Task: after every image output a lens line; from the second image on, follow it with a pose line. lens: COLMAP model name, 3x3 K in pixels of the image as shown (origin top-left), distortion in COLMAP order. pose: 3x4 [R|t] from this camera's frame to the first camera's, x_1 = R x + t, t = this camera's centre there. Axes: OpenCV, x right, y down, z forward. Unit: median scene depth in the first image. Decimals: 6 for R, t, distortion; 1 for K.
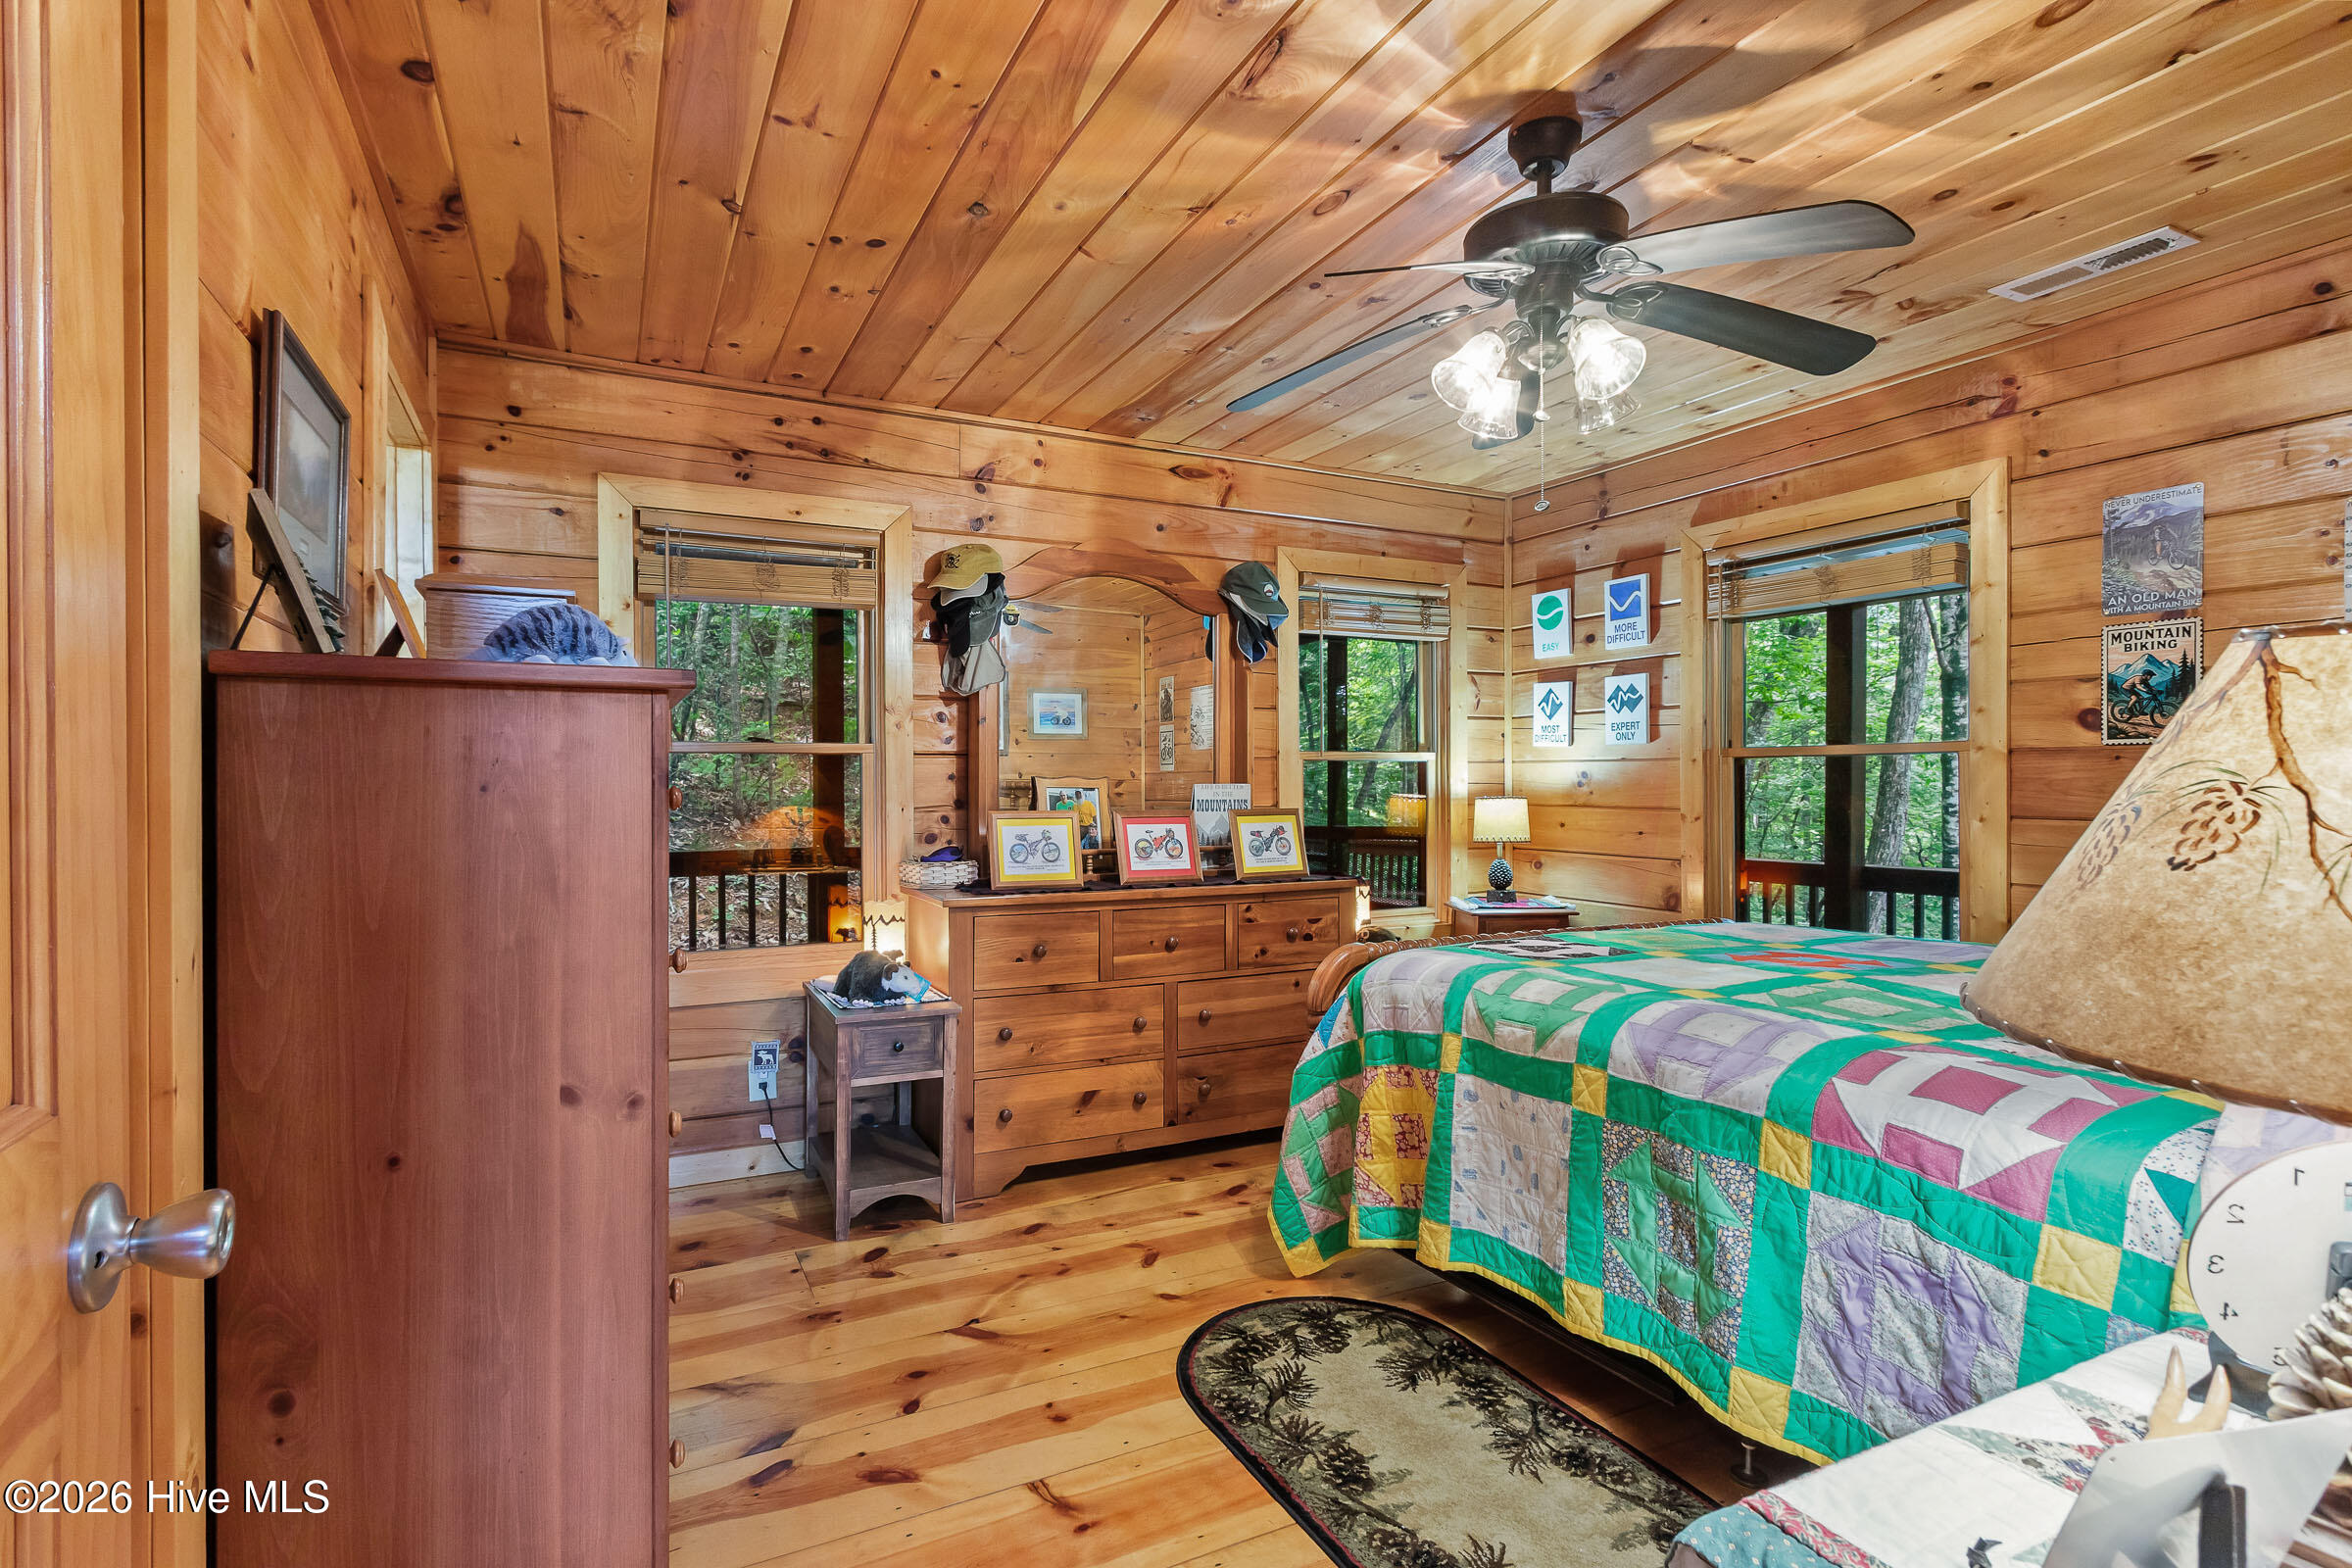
lens RADIAL K [[1125.9, 0, 1108.0], [0, 1125.9, 794.1], [0, 0, 1]] dist [0.008145, -0.002685]
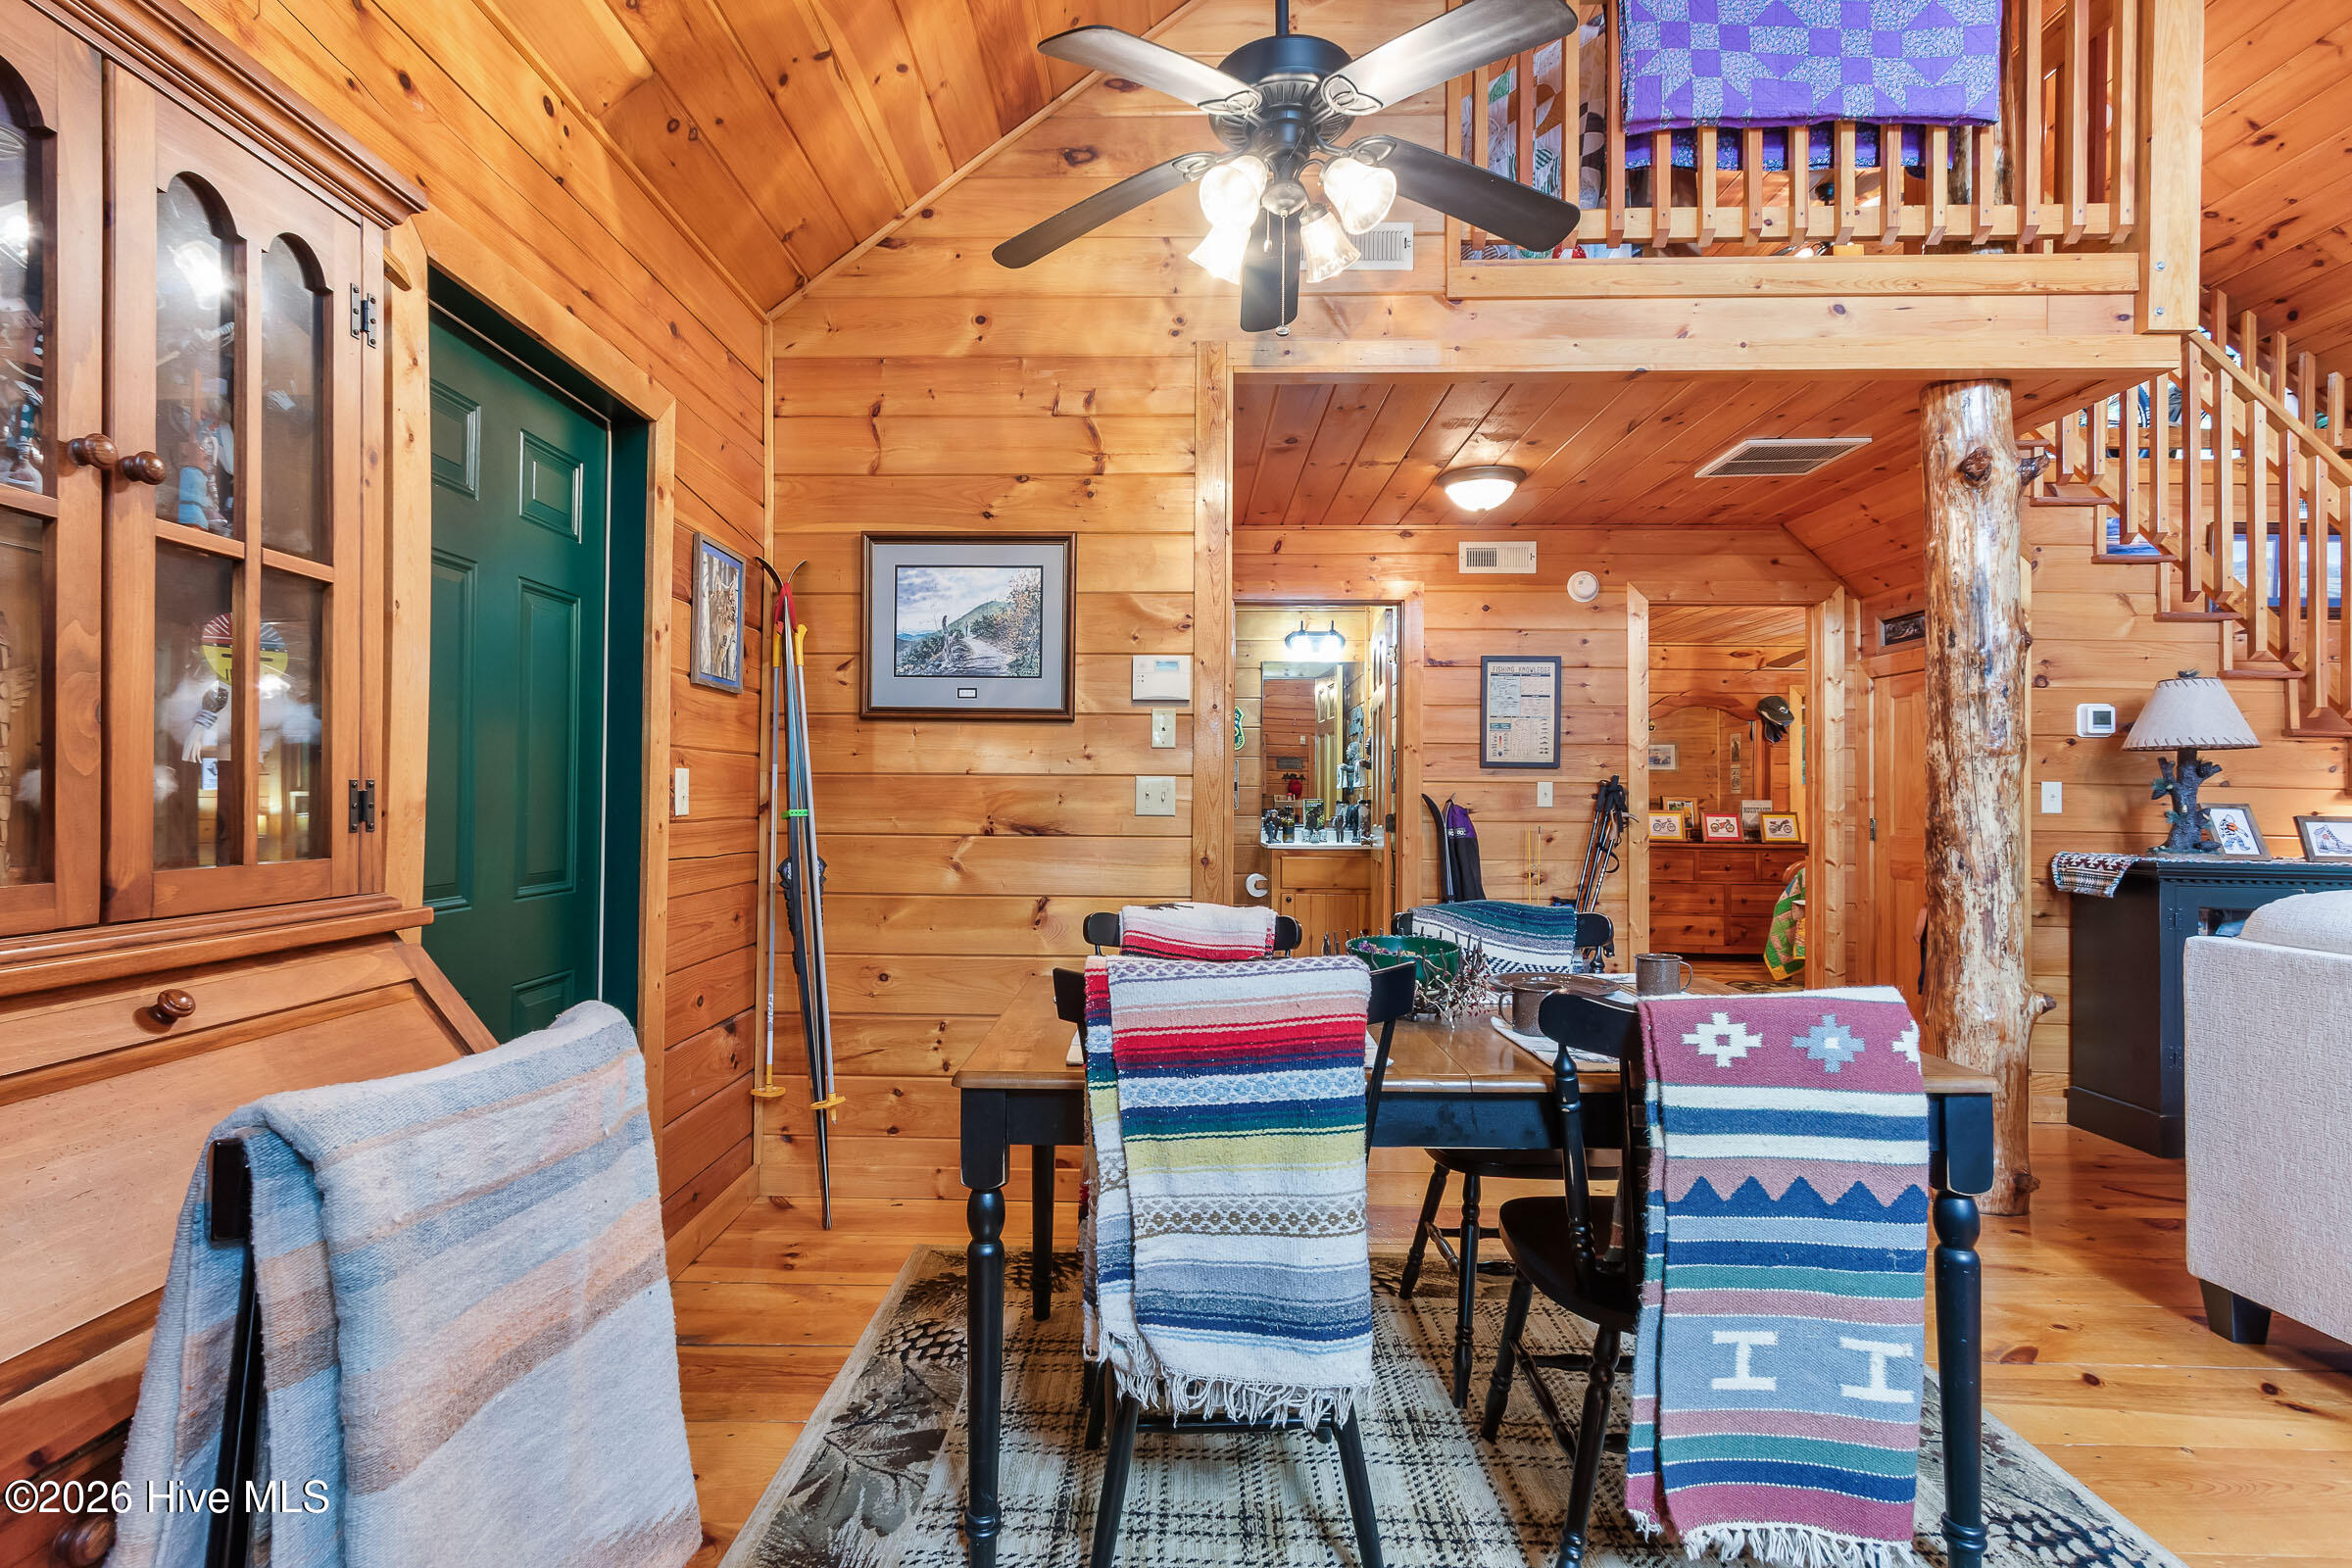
lens RADIAL K [[1125.9, 0, 1130.0], [0, 1125.9, 778.6], [0, 0, 1]] dist [0.008145, -0.002685]
pose [[0.896752, 0.003719, -0.442518, -0.020434], [-0.016392, 0.999558, -0.024816, 0.024632], [0.442230, 0.029508, 0.896416, -1.593164]]
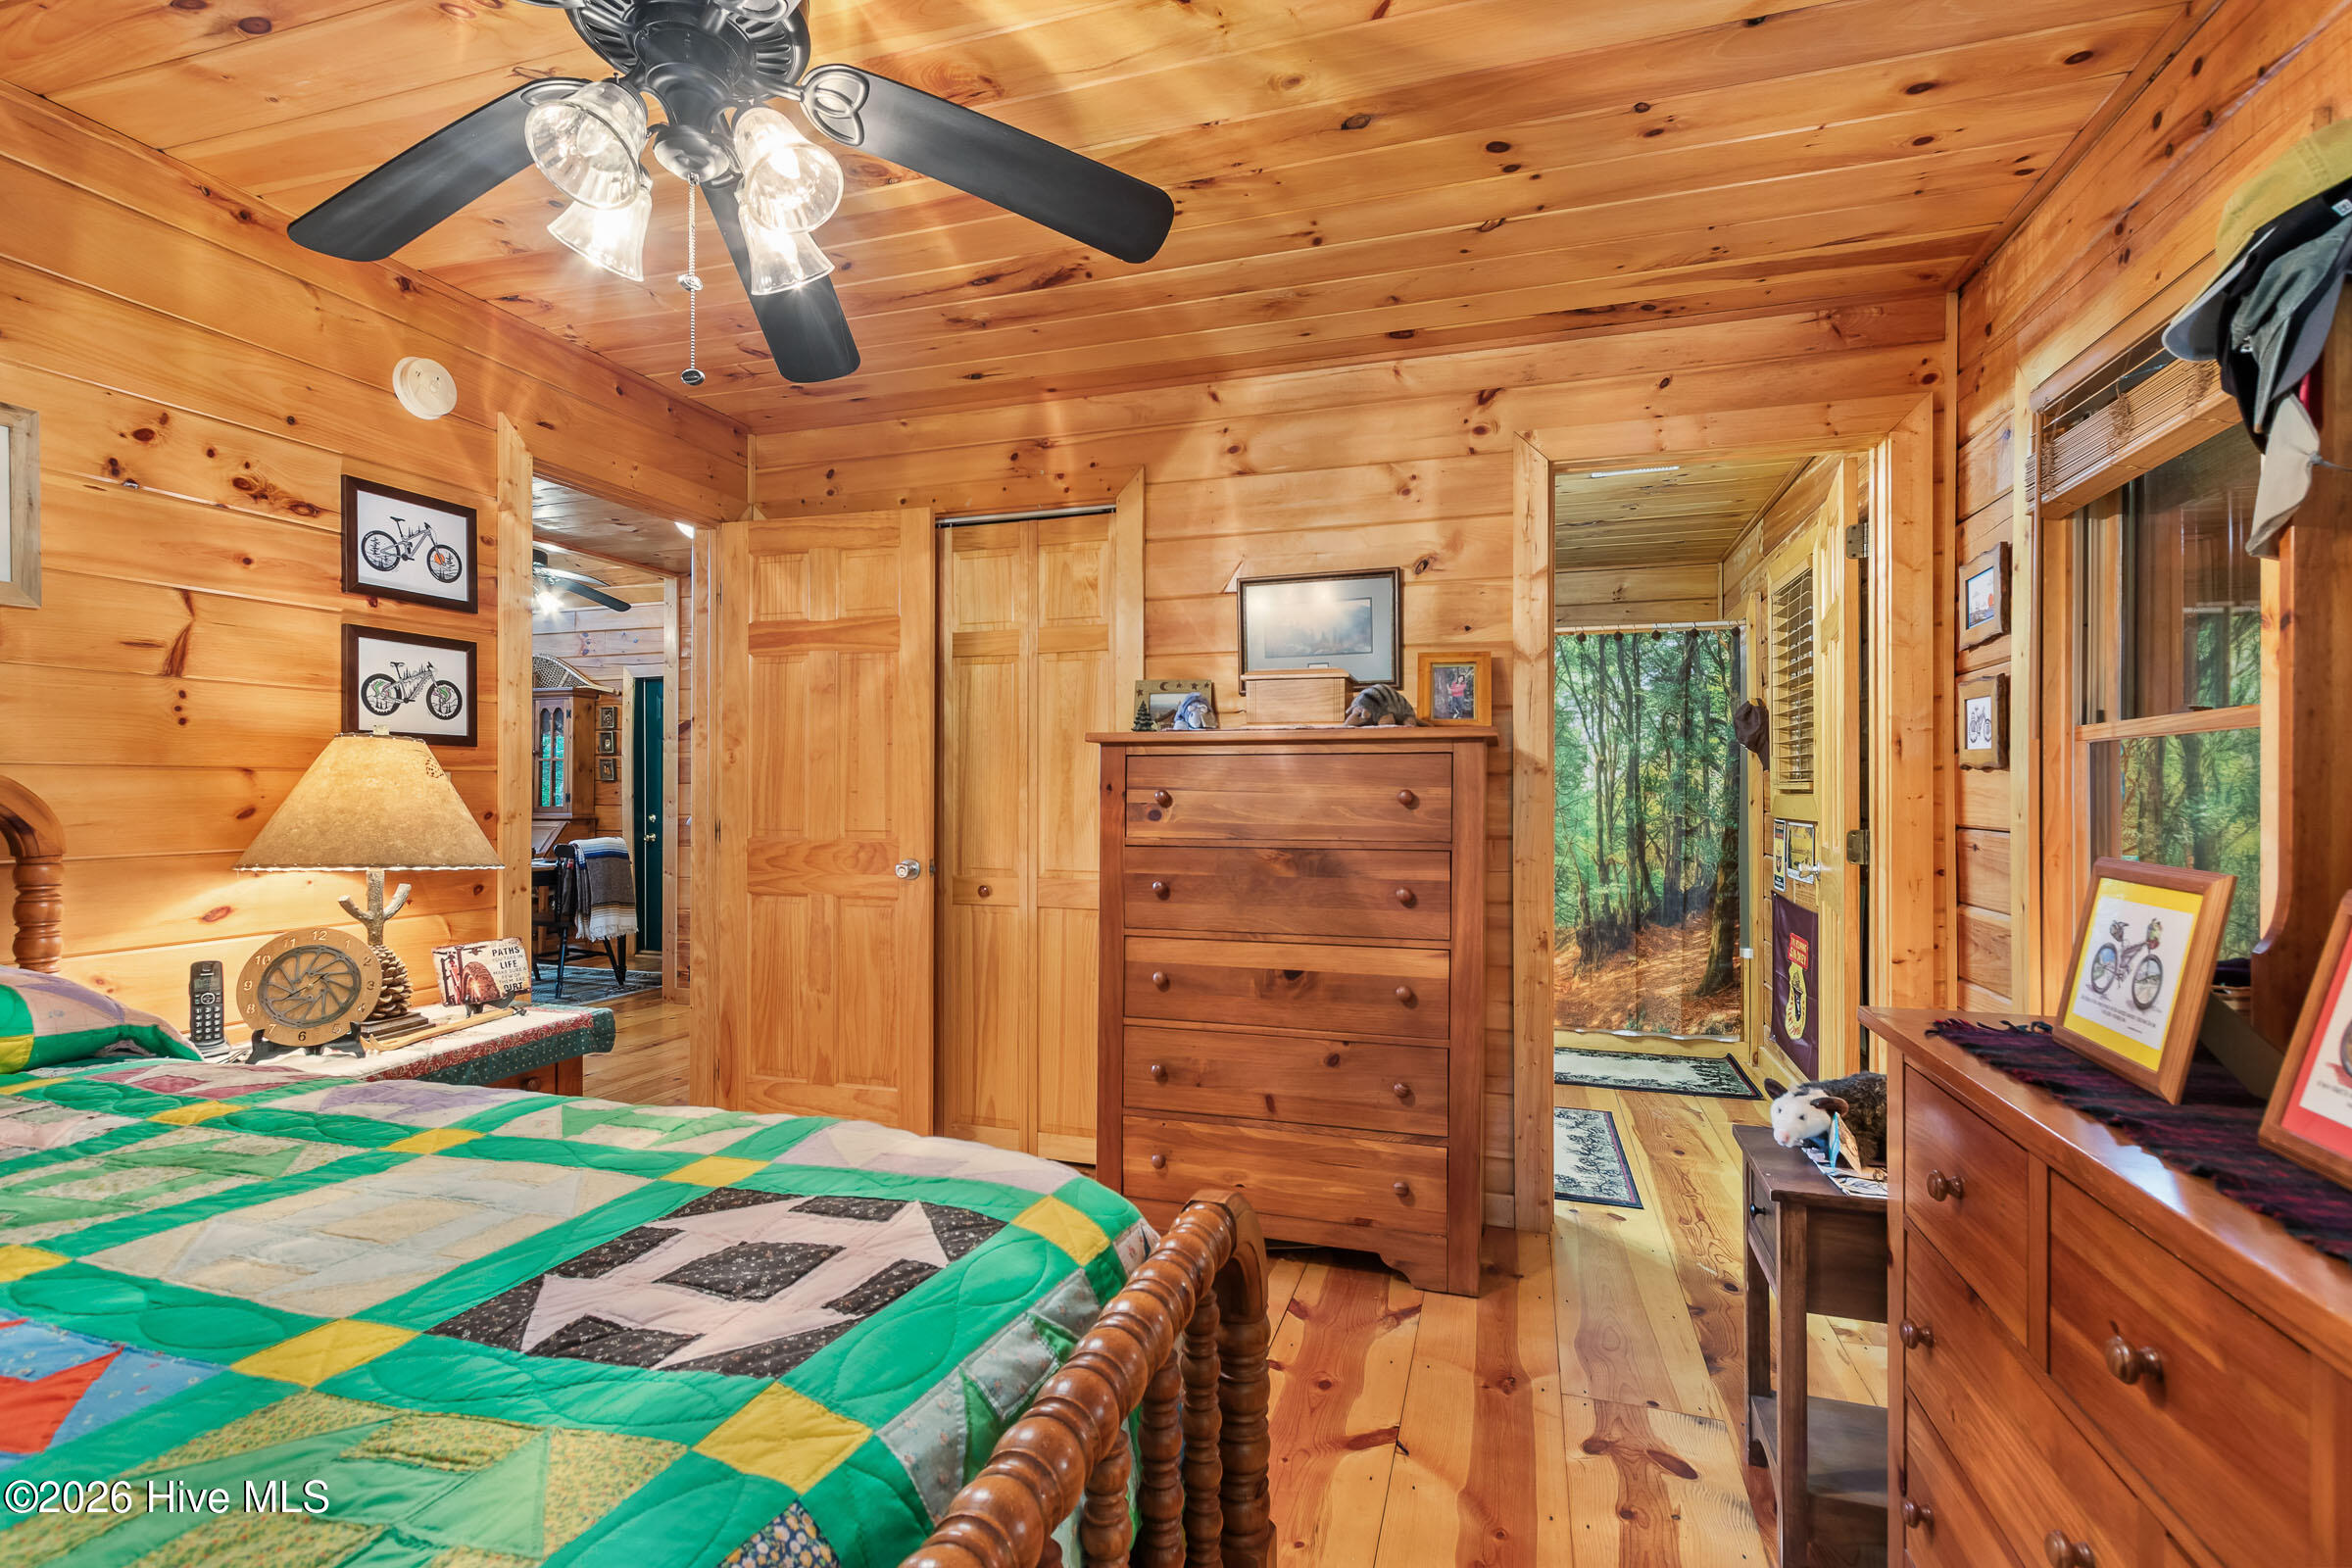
lens RADIAL K [[1125.9, 0, 1173.7], [0, 1125.9, 783.1], [0, 0, 1]] dist [0.008145, -0.002685]
pose [[-0.660818, 0.003551, -0.750538, 0.671770], [-0.003146, 0.999967, 0.007502, -0.026274], [0.750540, 0.007319, -0.660785, 1.568094]]
